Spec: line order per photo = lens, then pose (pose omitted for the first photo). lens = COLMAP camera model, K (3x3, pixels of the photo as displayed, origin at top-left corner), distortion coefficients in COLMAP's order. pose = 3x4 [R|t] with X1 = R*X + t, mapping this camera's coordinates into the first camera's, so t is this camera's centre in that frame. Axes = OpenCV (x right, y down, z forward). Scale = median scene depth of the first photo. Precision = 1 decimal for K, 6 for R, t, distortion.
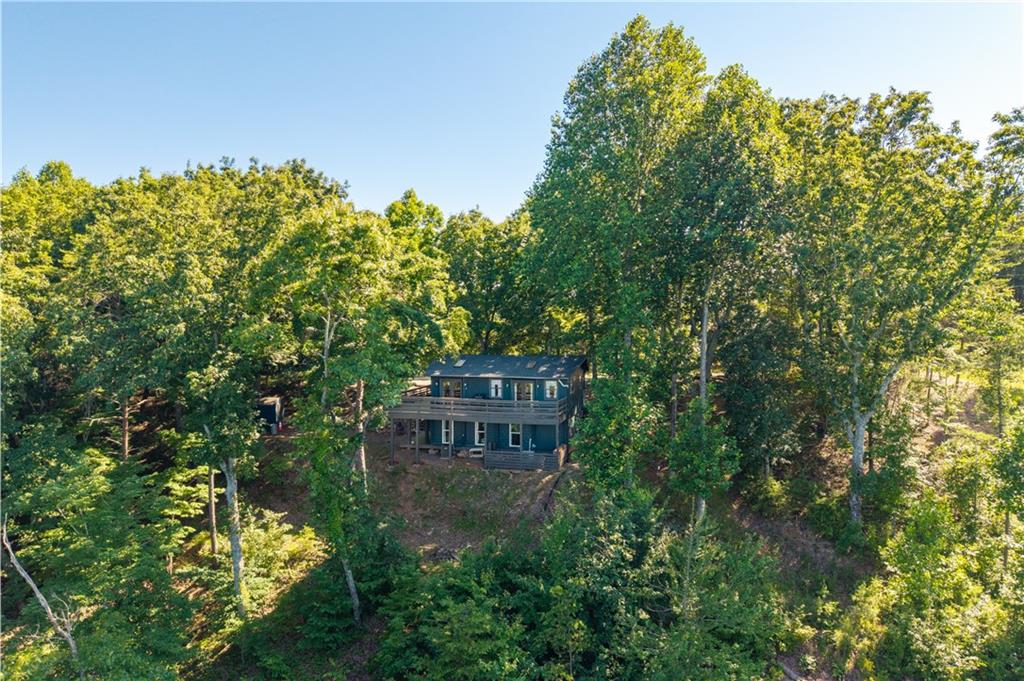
lens RADIAL K [[692.8, 0, 512.0], [0, 692.8, 340.5], [0, 0, 1]] dist [-0.001366, -0.000934]
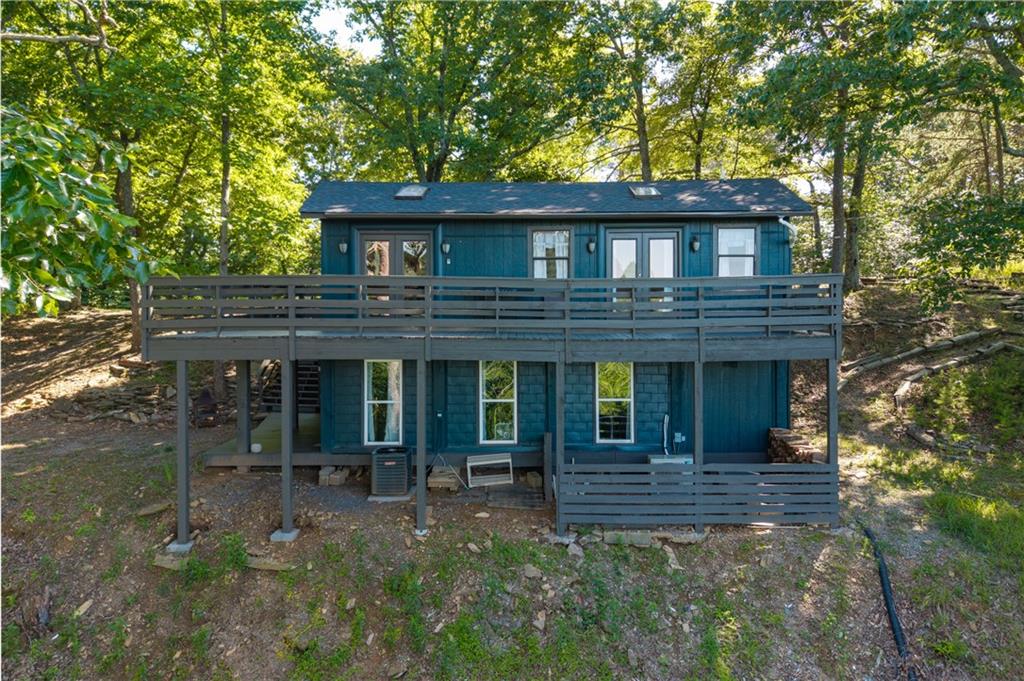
lens RADIAL K [[676.7, 0, 512.0], [0, 676.7, 340.5], [0, 0, 1]] dist [-0.001396, 0.000223]
pose [[0.959306, -0.011320, 0.282140, -0.132684], [0.006940, 0.999839, 0.016520, 0.107404], [-0.282282, -0.013890, 0.959231, 0.764812]]
